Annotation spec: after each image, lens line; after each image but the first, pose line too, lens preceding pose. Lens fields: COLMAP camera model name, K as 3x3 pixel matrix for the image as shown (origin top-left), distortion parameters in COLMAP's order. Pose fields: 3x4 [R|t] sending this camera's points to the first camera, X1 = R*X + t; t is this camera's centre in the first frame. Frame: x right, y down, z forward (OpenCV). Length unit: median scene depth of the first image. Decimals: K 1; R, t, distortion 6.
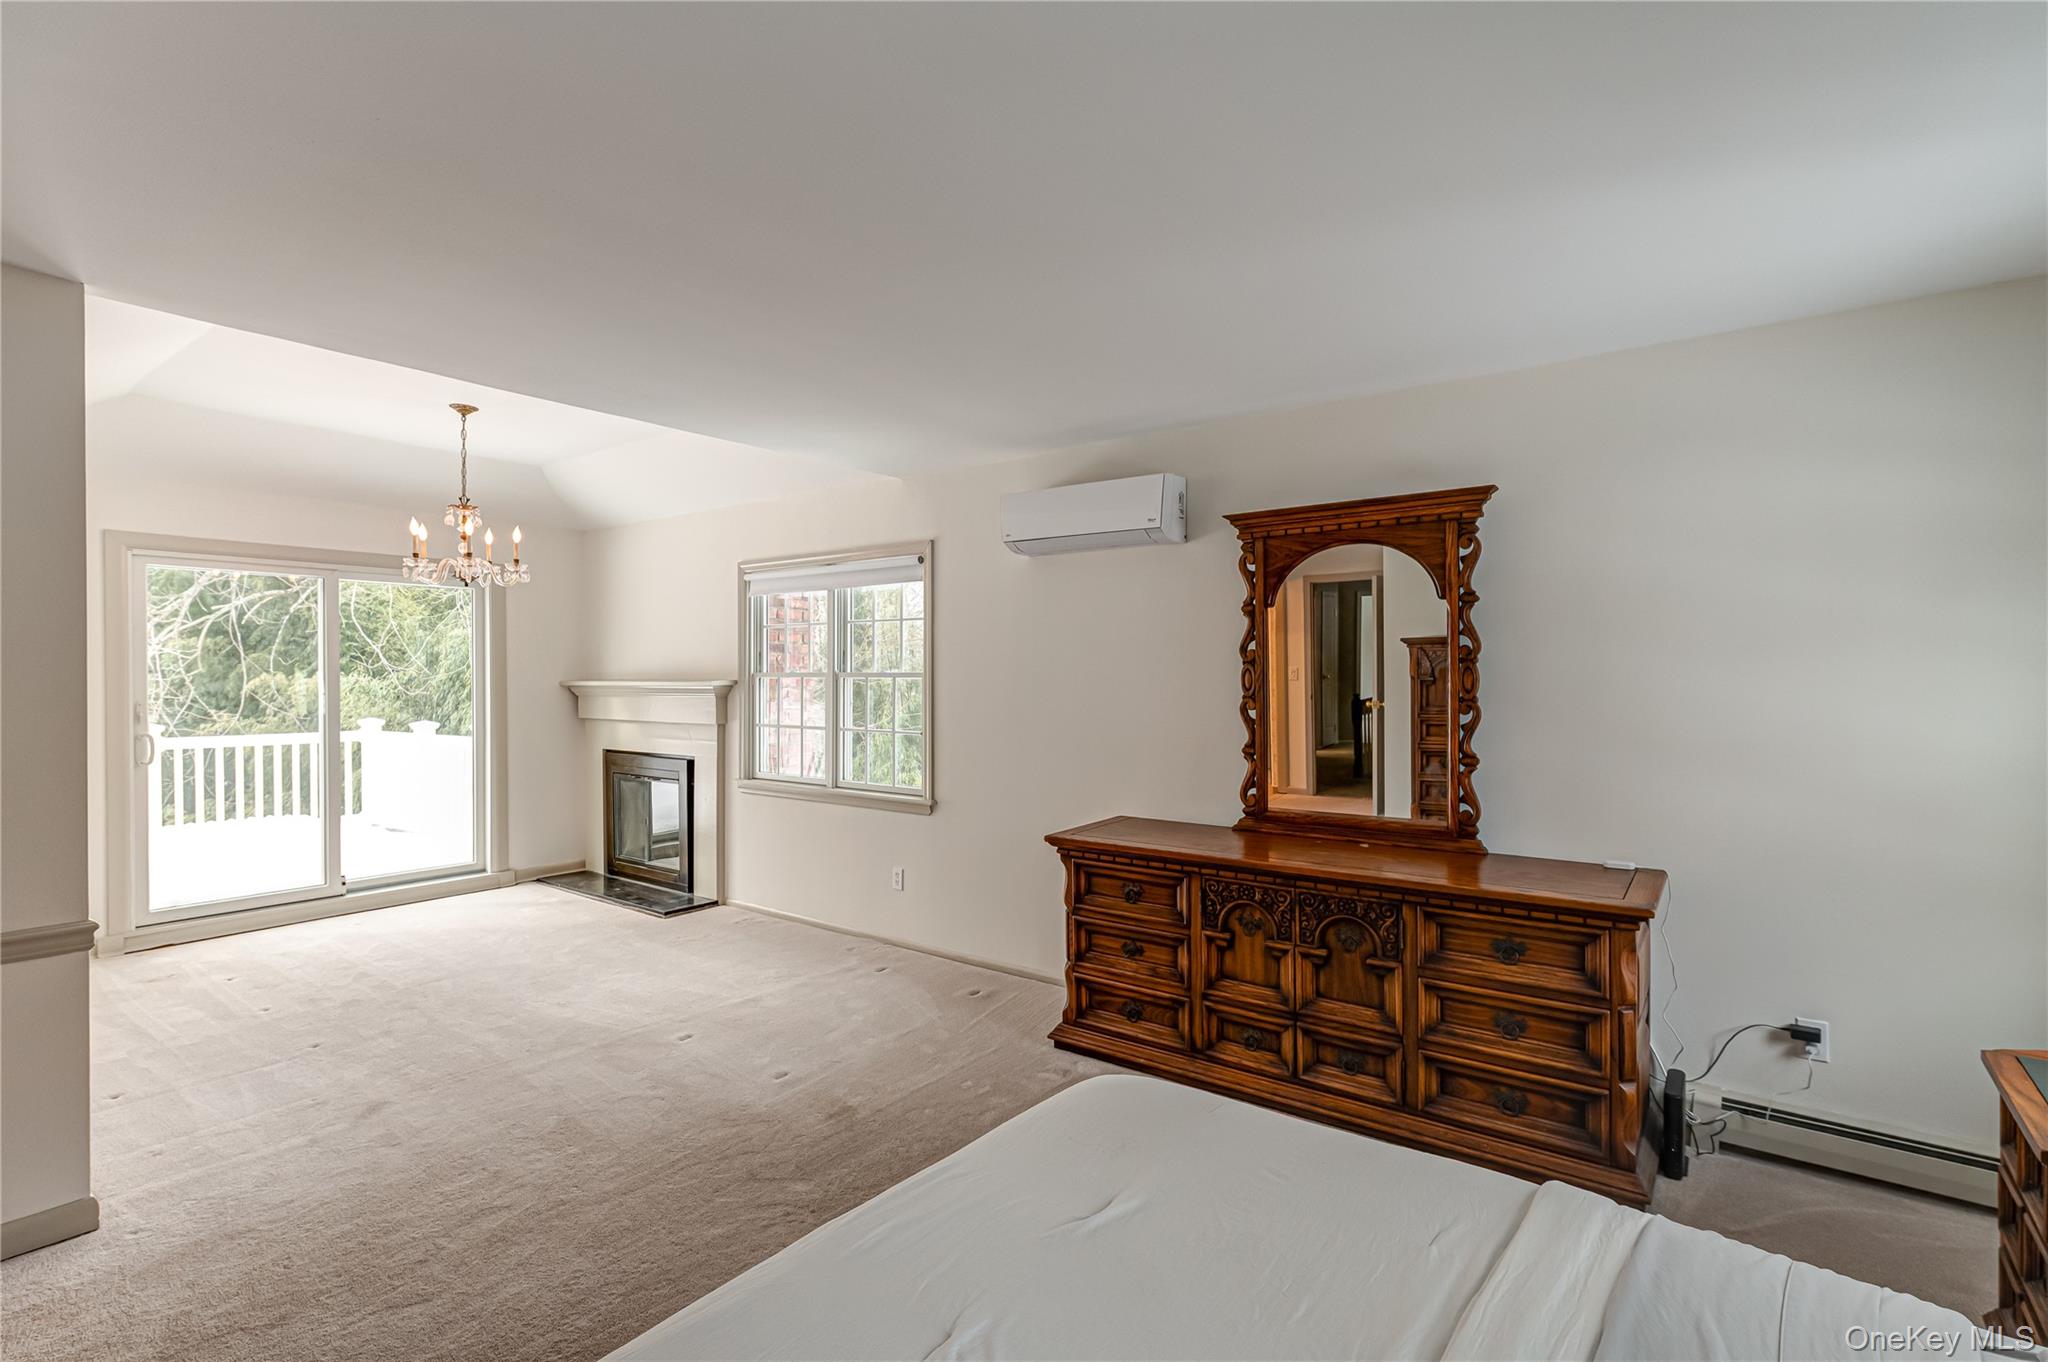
lens RADIAL K [[963.5, 0, 1024.0], [0, 963.5, 681.0], [0, 0, 1]] dist [0.012609, 0.000189]
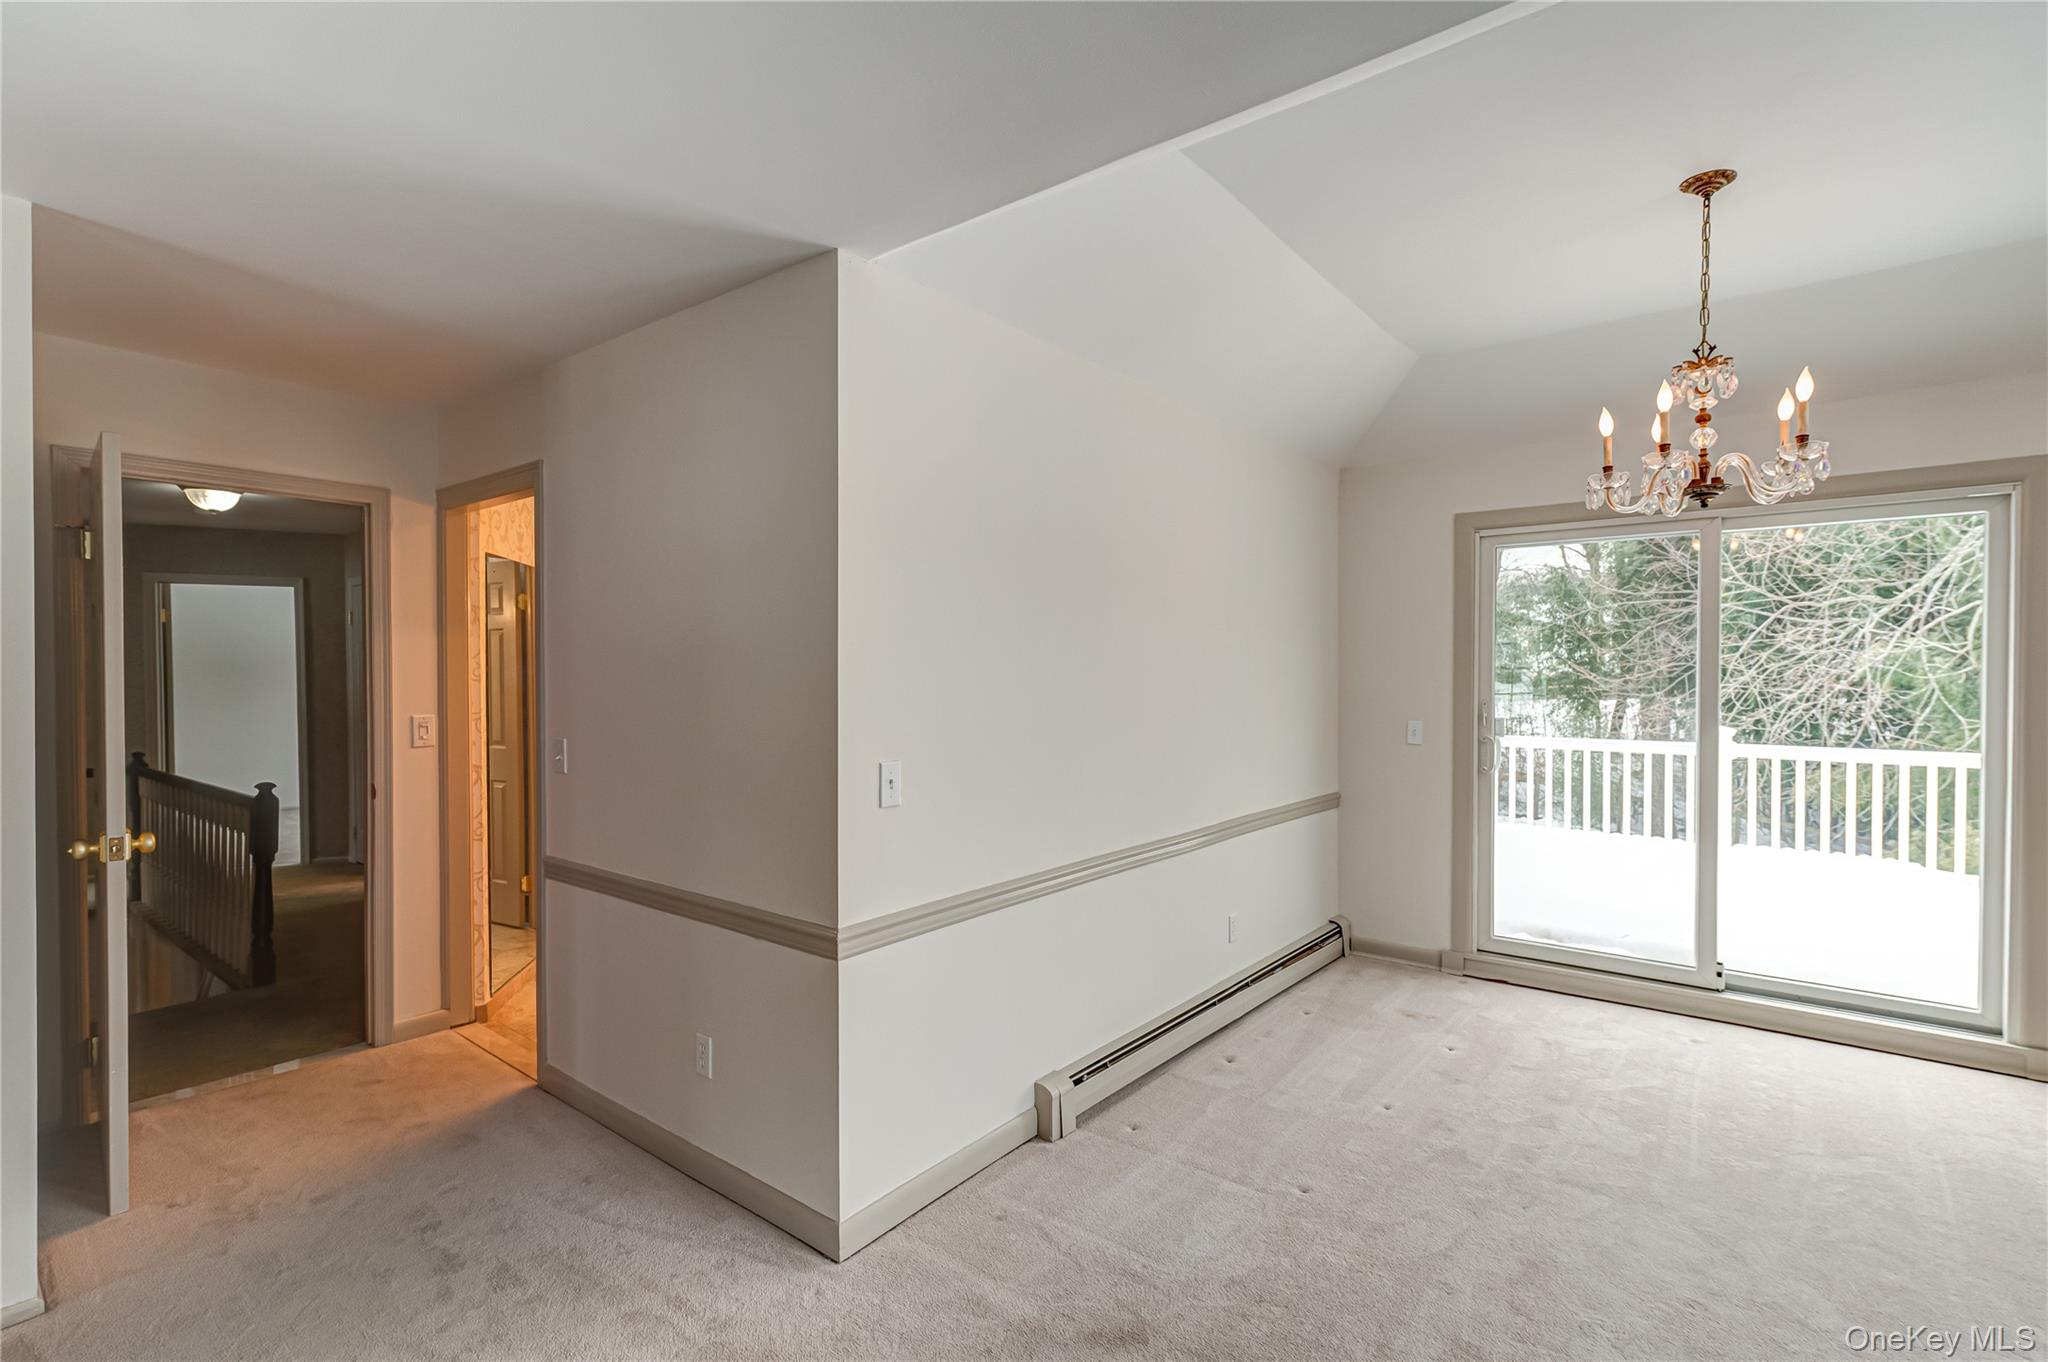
lens RADIAL K [[963.5, 0, 1024.0], [0, 963.5, 681.0], [0, 0, 1]] dist [0.012609, 0.000189]
pose [[-0.006887, 0.007139, -0.999951, -0.019020], [-0.005792, 0.999957, 0.007179, -0.000014], [0.999960, 0.005841, -0.006846, 0.639913]]
